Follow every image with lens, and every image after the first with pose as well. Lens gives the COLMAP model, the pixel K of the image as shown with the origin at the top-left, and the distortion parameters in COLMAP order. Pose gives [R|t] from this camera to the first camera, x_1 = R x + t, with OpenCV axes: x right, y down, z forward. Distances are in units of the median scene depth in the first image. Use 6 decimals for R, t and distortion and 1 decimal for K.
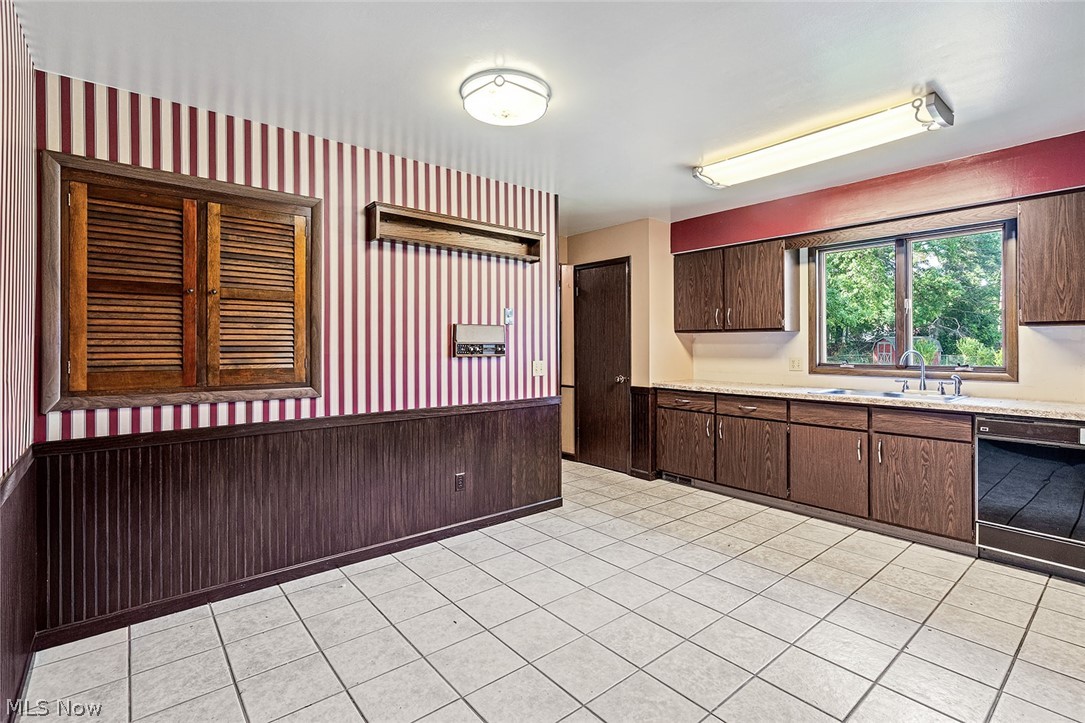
lens RADIAL K [[511.4, 0, 550.7], [0, 511.4, 347.1], [0, 0, 1]] dist [-0.007877, 0.003833]
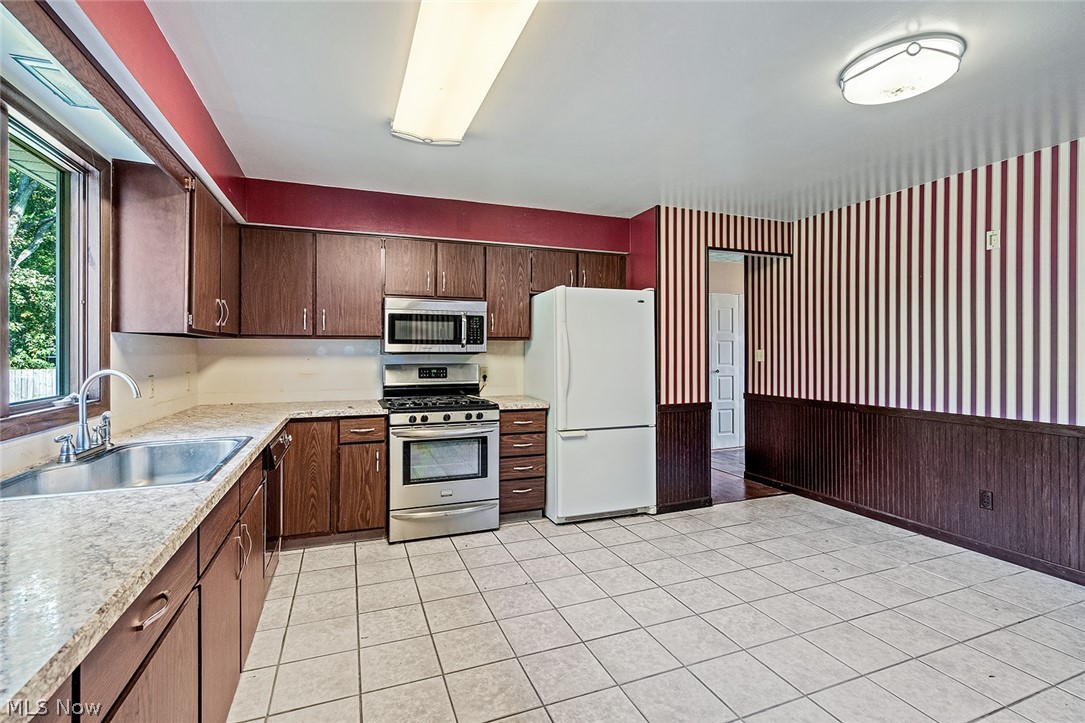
lens RADIAL K [[502.5, 0, 539.6], [0, 502.5, 350.6], [0, 0, 1]] dist [-0.001531, 0.001923]
pose [[-0.947396, 0.007605, 0.319972, 0.138693], [0.008788, 0.999959, 0.002254, -0.009102], [-0.319942, 0.004947, -0.947424, 1.278461]]
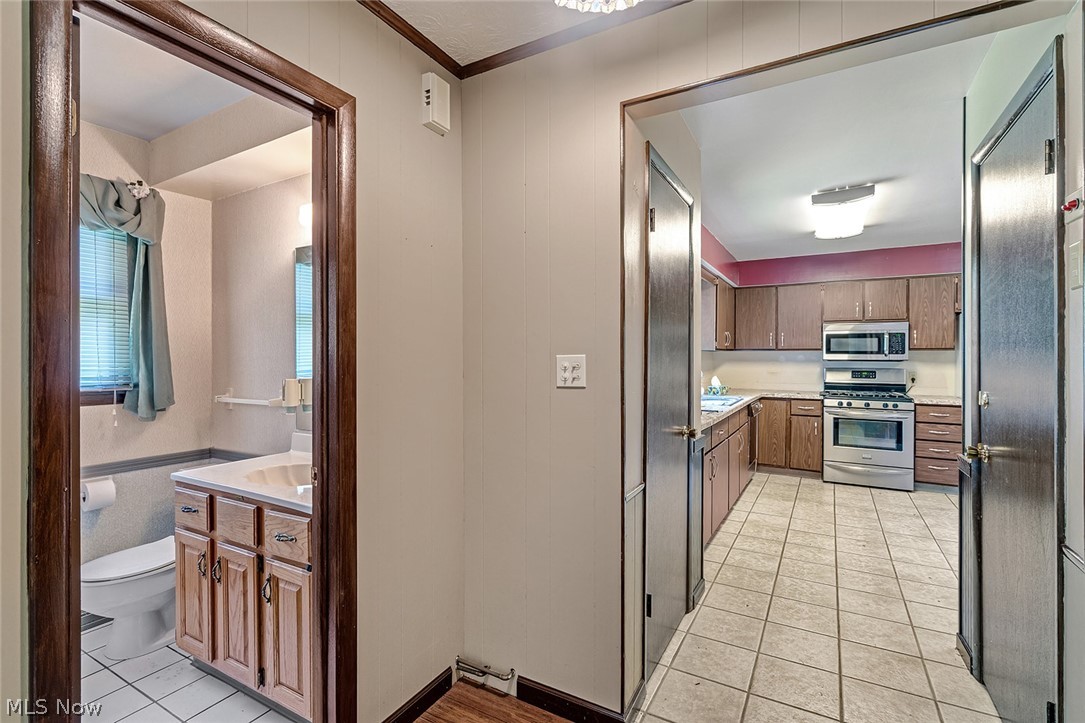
lens RADIAL K [[502.5, 0, 535.6], [0, 502.5, 356.2], [0, 0, 1]] dist [-0.001531, 0.001923]
pose [[-0.339023, 0.007010, 0.940752, -0.369230], [0.004568, 0.999973, -0.005805, -0.011591], [-0.940767, 0.002330, -0.339046, 1.750065]]
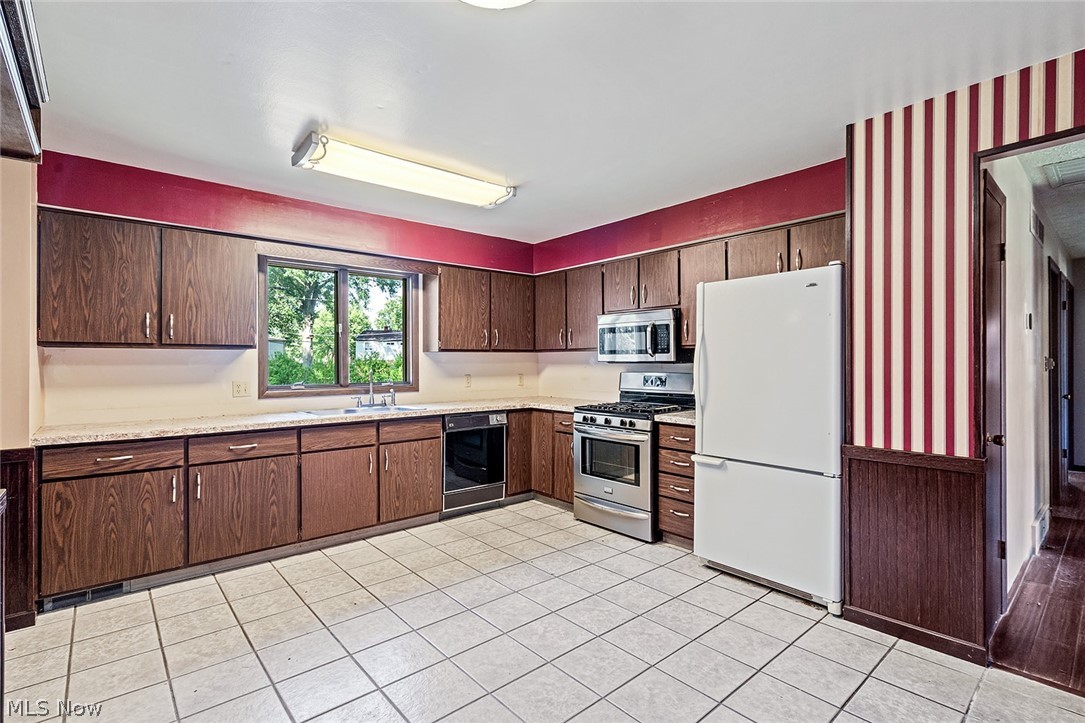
lens RADIAL K [[511.4, 0, 537.6], [0, 511.4, 360.7], [0, 0, 1]] dist [-0.007877, 0.003833]
pose [[-0.009639, 0.006173, 0.999934, -0.429055], [0.011531, 0.999915, -0.006062, -0.002381], [-0.999887, 0.011472, -0.009709, 0.607556]]
